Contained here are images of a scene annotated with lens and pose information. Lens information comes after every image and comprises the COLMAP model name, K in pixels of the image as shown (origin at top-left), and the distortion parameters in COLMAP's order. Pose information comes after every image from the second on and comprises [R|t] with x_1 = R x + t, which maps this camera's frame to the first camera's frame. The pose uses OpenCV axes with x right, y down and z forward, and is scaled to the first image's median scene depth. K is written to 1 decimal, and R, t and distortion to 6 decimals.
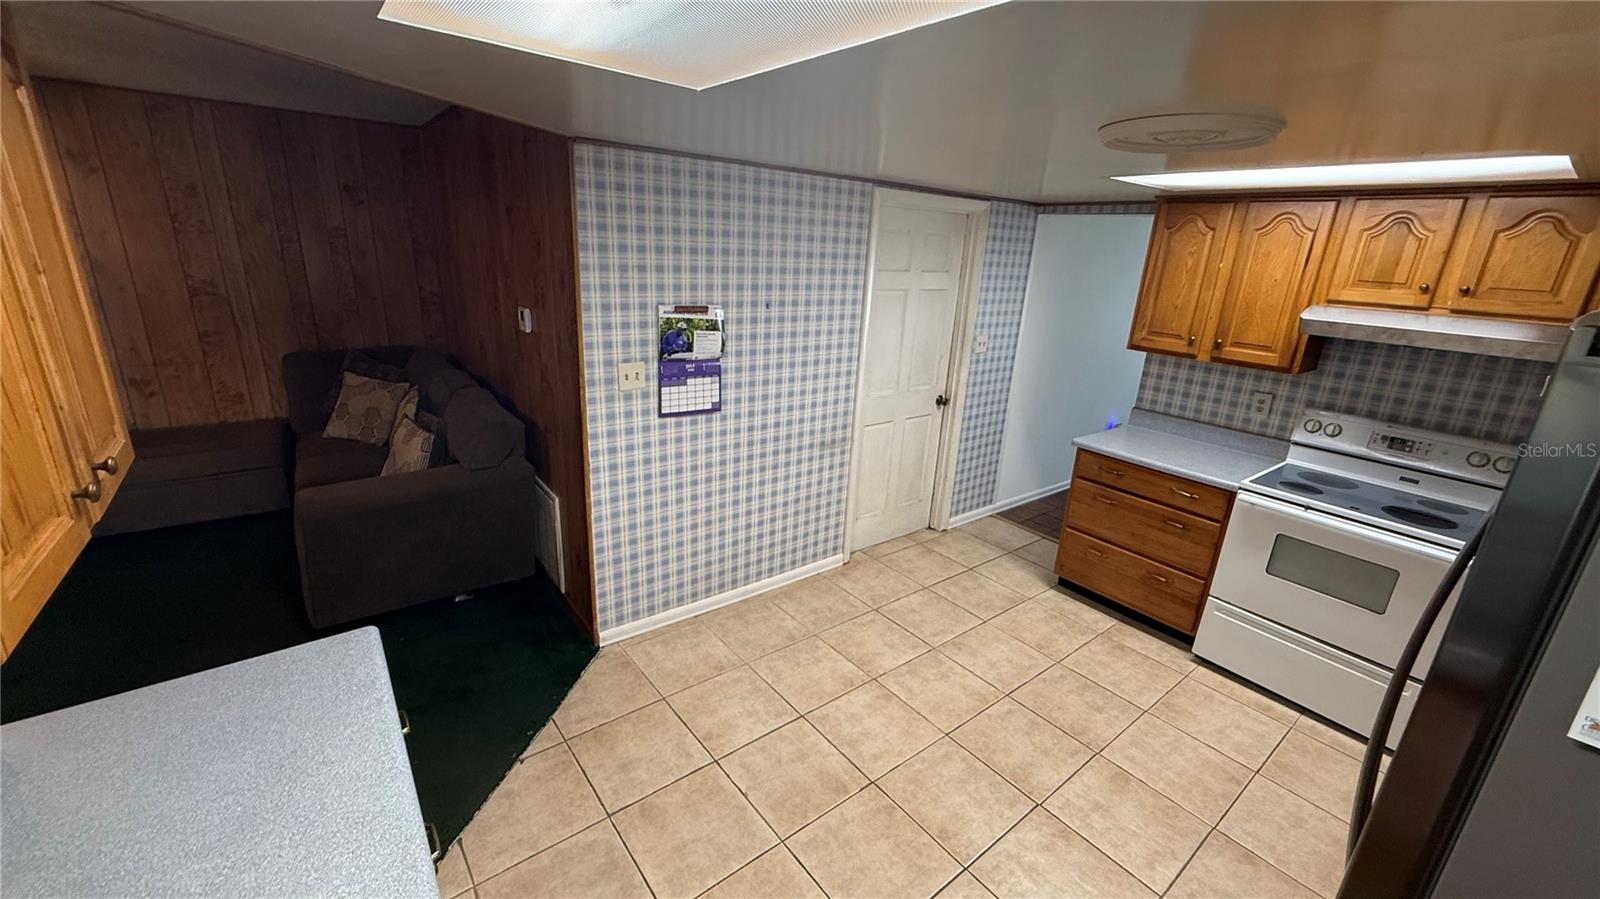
lens RADIAL K [[639.4, 0, 796.1], [0, 639.4, 449.8], [0, 0, 1]] dist [-0.000330, 0.000571]
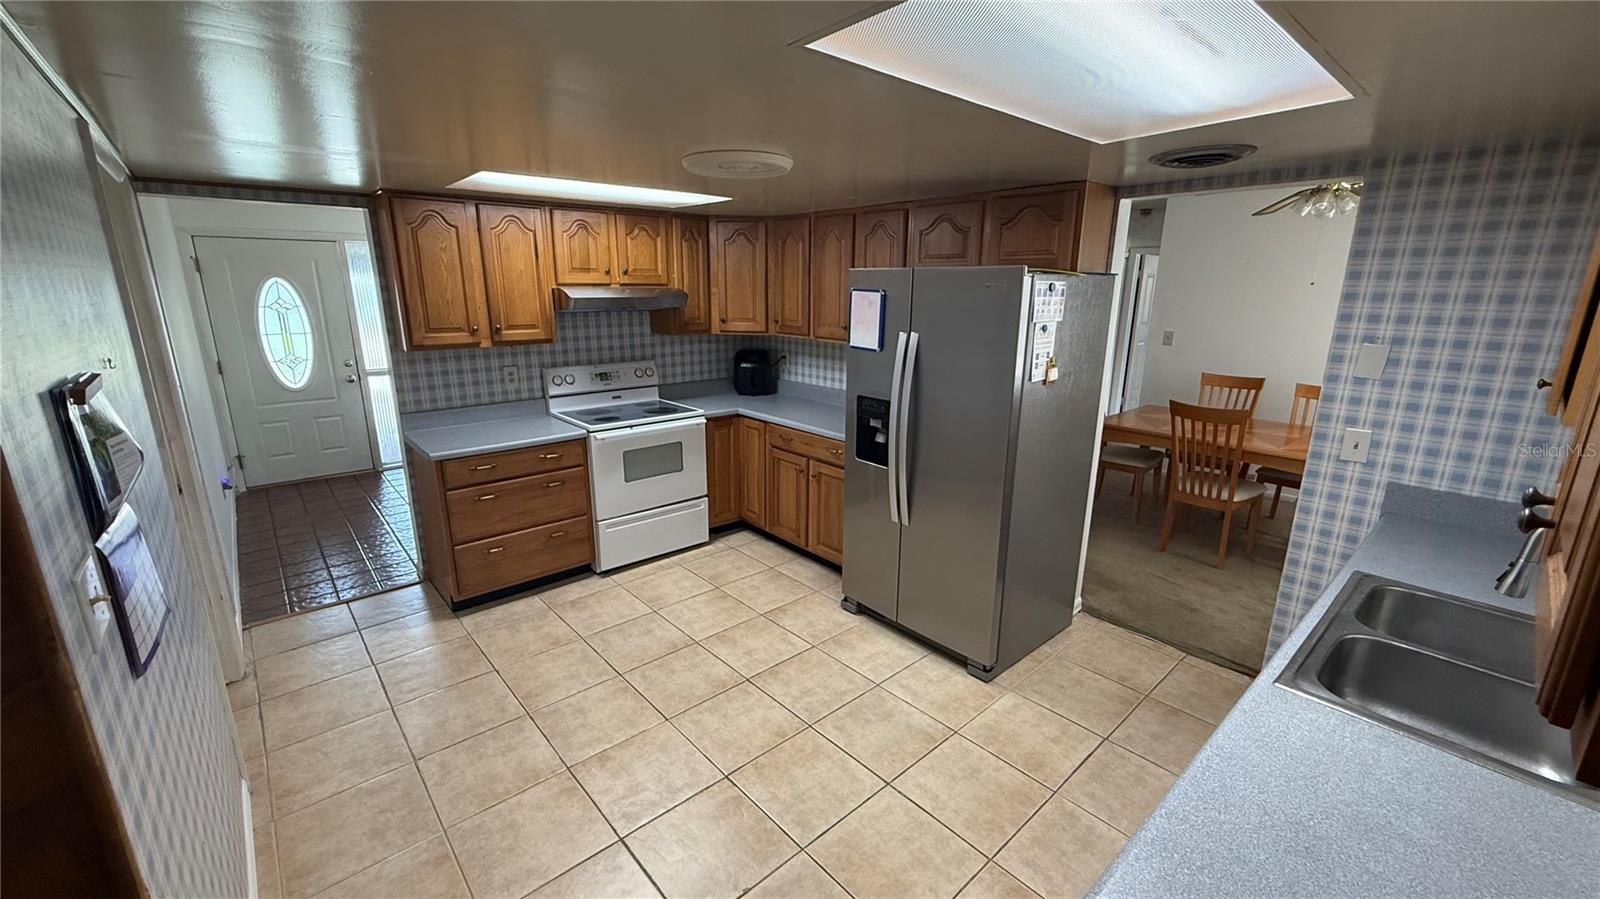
lens RADIAL K [[639.4, 0, 796.1], [0, 639.4, 449.8], [0, 0, 1]] dist [-0.000330, 0.000571]
pose [[-0.062448, -0.296280, 0.953057, -0.516741], [0.299362, 0.905392, 0.301078, -0.157109], [-0.952094, 0.304111, 0.032155, 0.533565]]
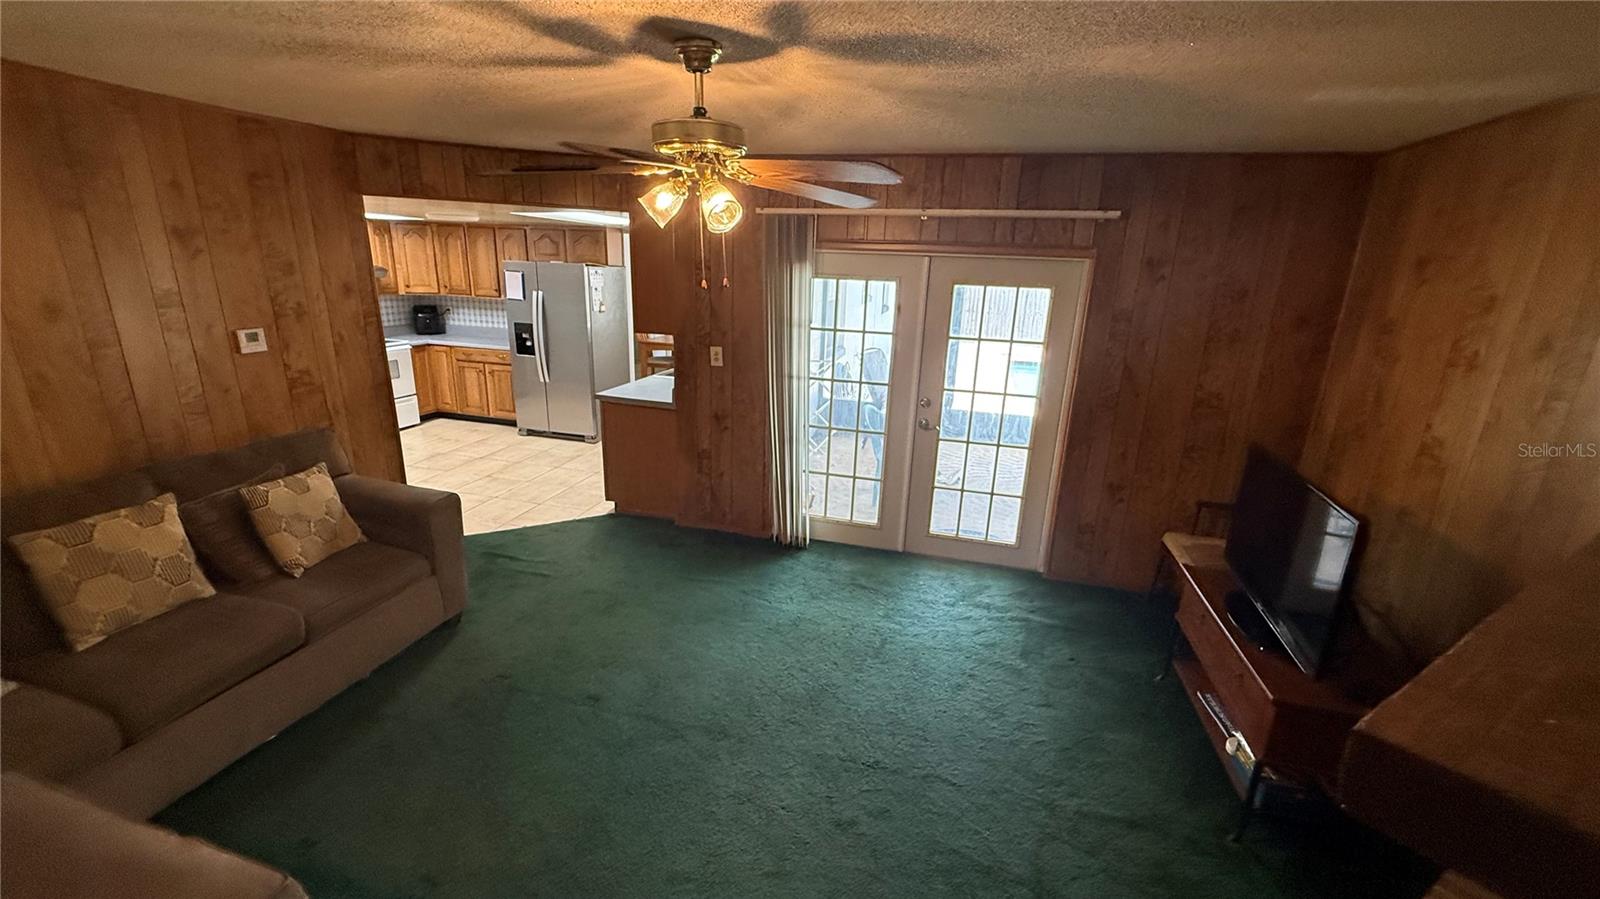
lens RADIAL K [[639.4, 0, 796.1], [0, 639.4, 449.8], [0, 0, 1]] dist [-0.000330, 0.000571]
pose [[-0.605675, -0.291661, 0.740332, -1.759933], [0.183649, 0.854044, 0.486704, -0.394147], [-0.774229, 0.430746, -0.463710, 0.883180]]
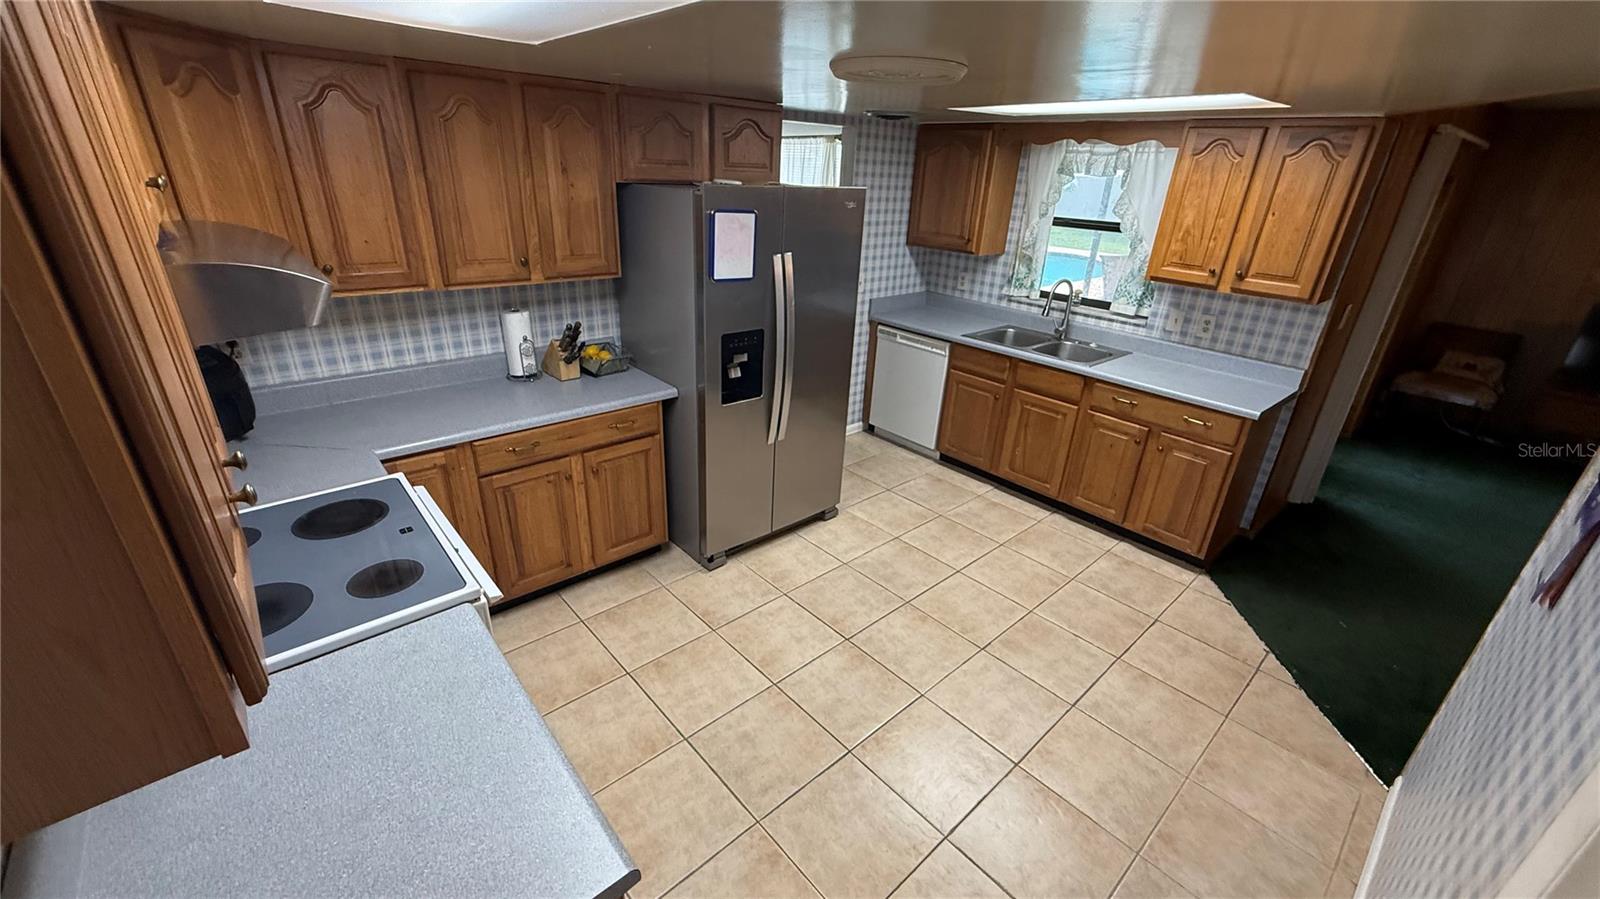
lens RADIAL K [[639.4, 0, 796.1], [0, 639.4, 449.8], [0, 0, 1]] dist [-0.000330, 0.000571]
pose [[-0.993777, -0.055221, -0.096732, 0.453649], [-0.105745, 0.740576, 0.663600, -0.385422], [0.034993, 0.669700, -0.741807, 1.222401]]
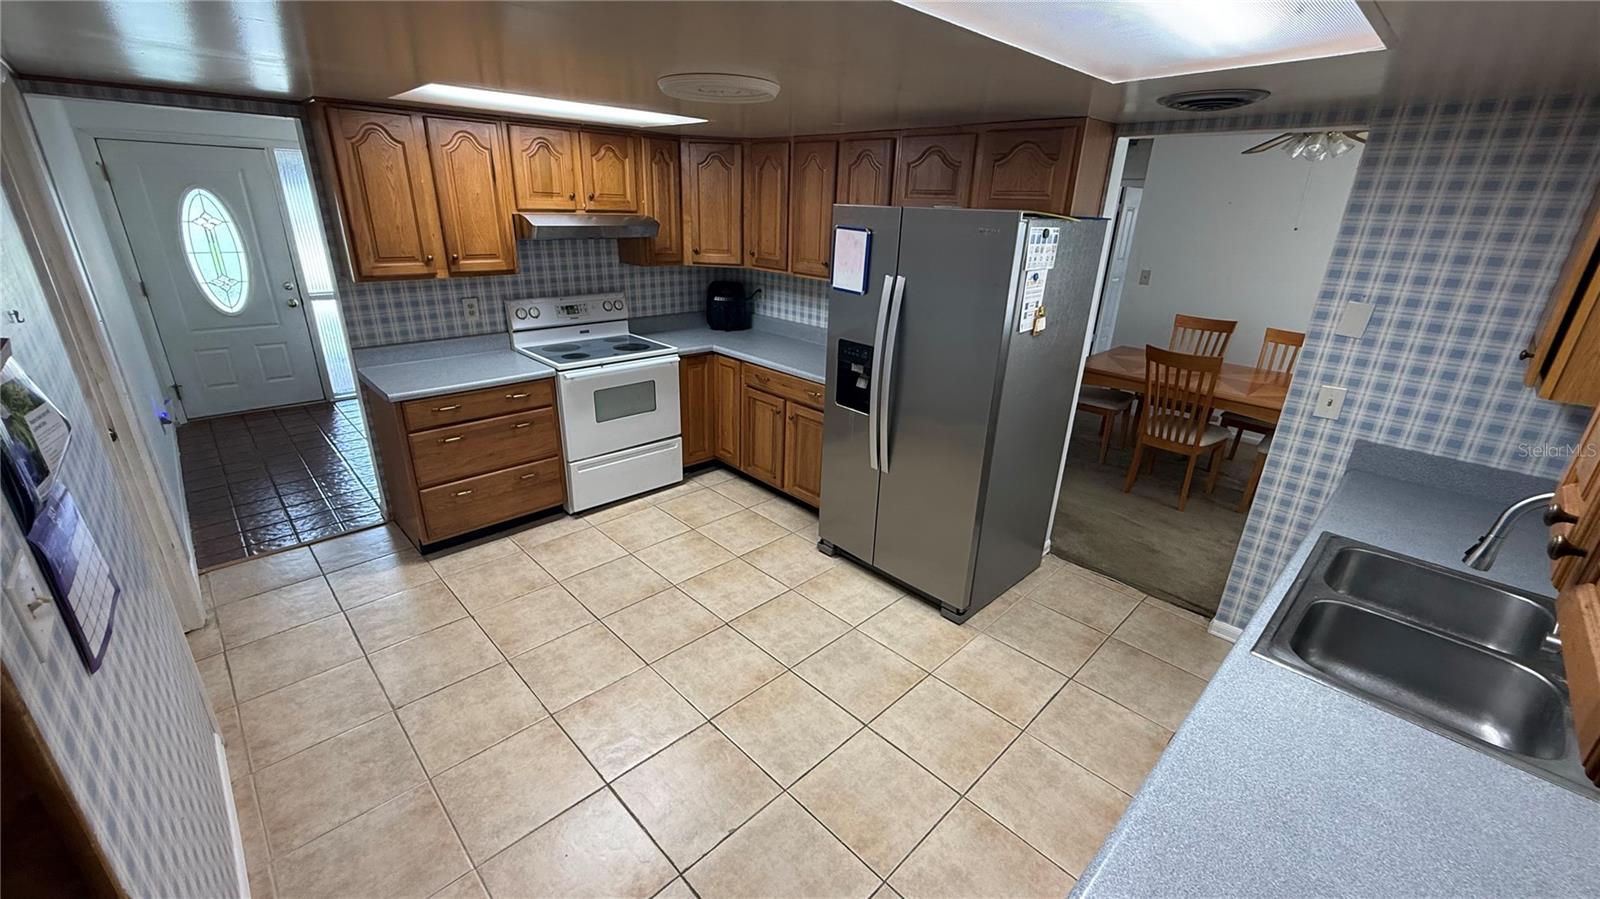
lens RADIAL K [[639.4, 0, 796.1], [0, 639.4, 449.8], [0, 0, 1]] dist [-0.000330, 0.000571]
pose [[-0.107991, -0.406037, 0.907453, -0.486269], [0.271518, 0.866042, 0.419820, -0.184996], [-0.956356, 0.291727, 0.016721, 0.544134]]
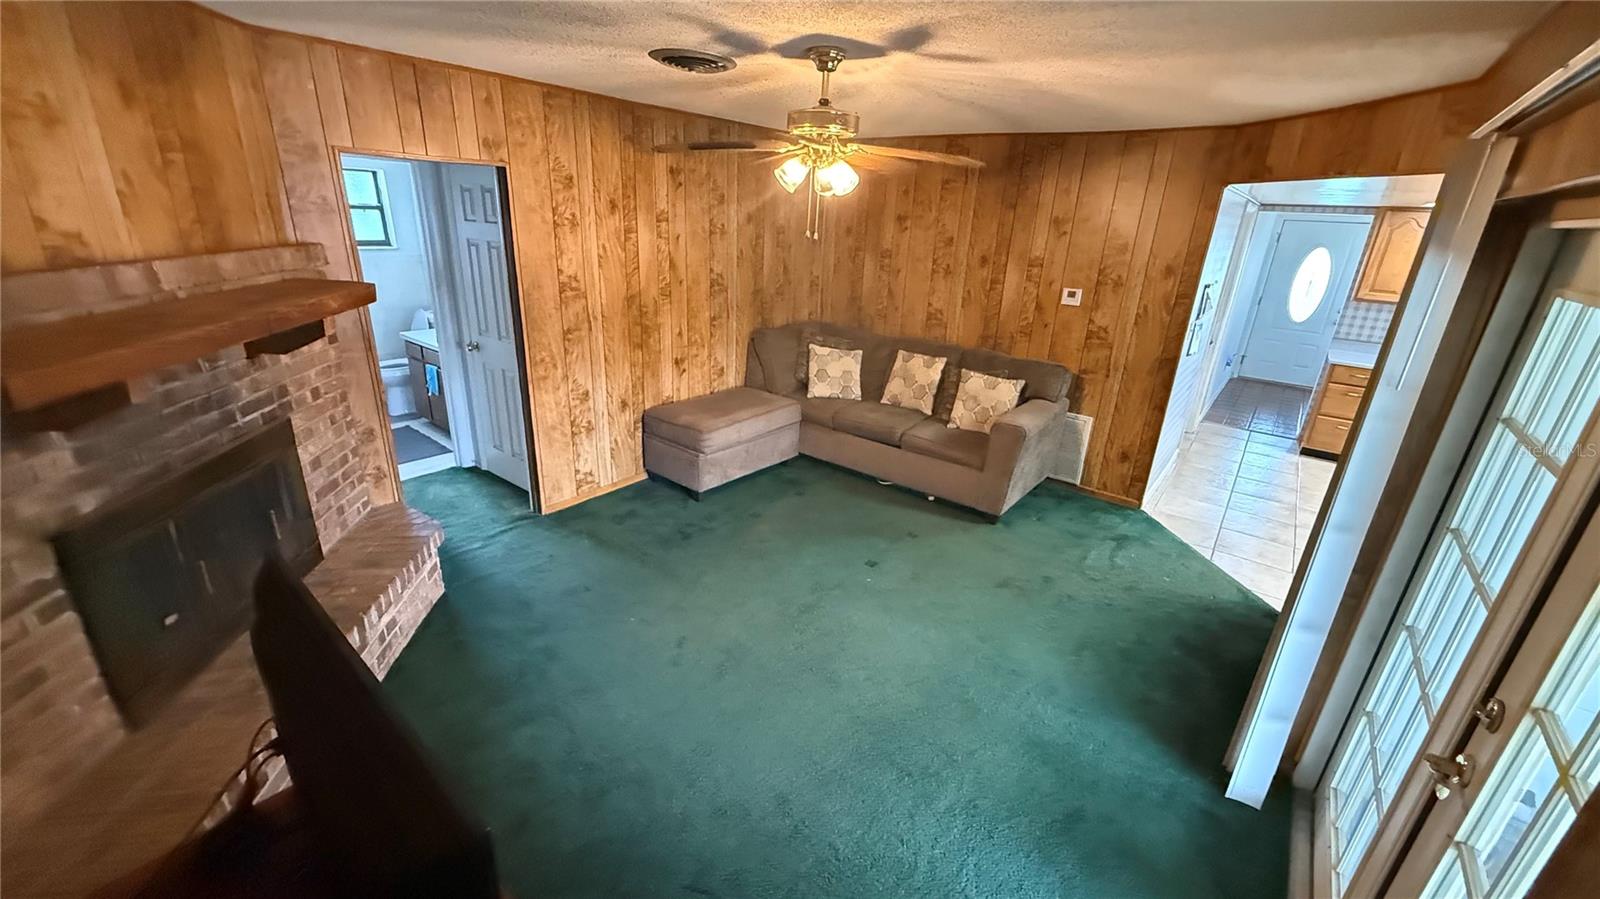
lens RADIAL K [[639.3, 0, 795.7], [0, 639.3, 451.1], [0, 0, 1]] dist [0.001239, -0.000081]
pose [[0.967903, -0.093545, 0.233266, -1.413948], [0.078592, 0.994259, 0.072615, -0.010276], [-0.238719, -0.051952, 0.969698, -0.279775]]
